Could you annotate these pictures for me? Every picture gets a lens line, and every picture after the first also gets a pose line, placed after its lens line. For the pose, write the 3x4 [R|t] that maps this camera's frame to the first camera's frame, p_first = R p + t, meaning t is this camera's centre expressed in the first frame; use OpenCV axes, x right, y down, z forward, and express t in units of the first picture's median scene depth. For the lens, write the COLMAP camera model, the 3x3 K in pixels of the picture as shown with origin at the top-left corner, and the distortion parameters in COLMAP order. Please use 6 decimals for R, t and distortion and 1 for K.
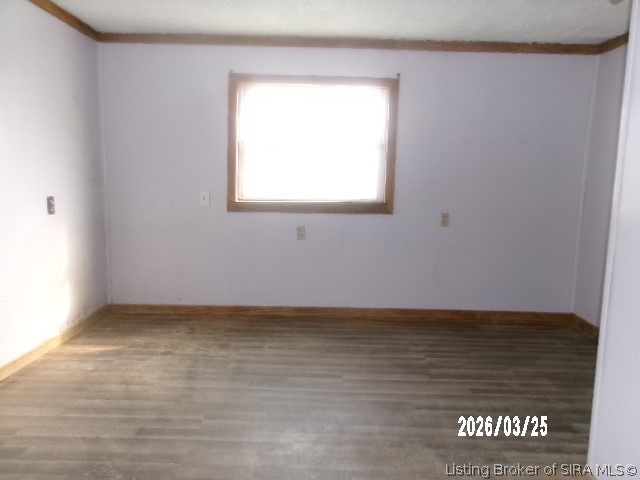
lens RADIAL K [[504.2, 0, 322.0], [0, 504.2, 240.2], [0, 0, 1]] dist [0.002399, -0.000327]
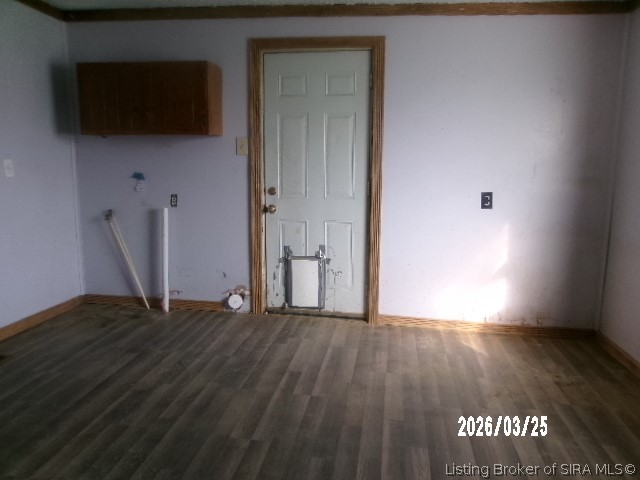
lens RADIAL K [[504.2, 0, 322.0], [0, 504.2, 239.3], [0, 0, 1]] dist [0.002399, -0.000327]
pose [[-0.132068, 0.129838, -0.982700, 0.555986], [-0.158451, 0.975871, 0.150231, -0.093051], [0.978494, 0.175551, -0.108309, 0.789586]]
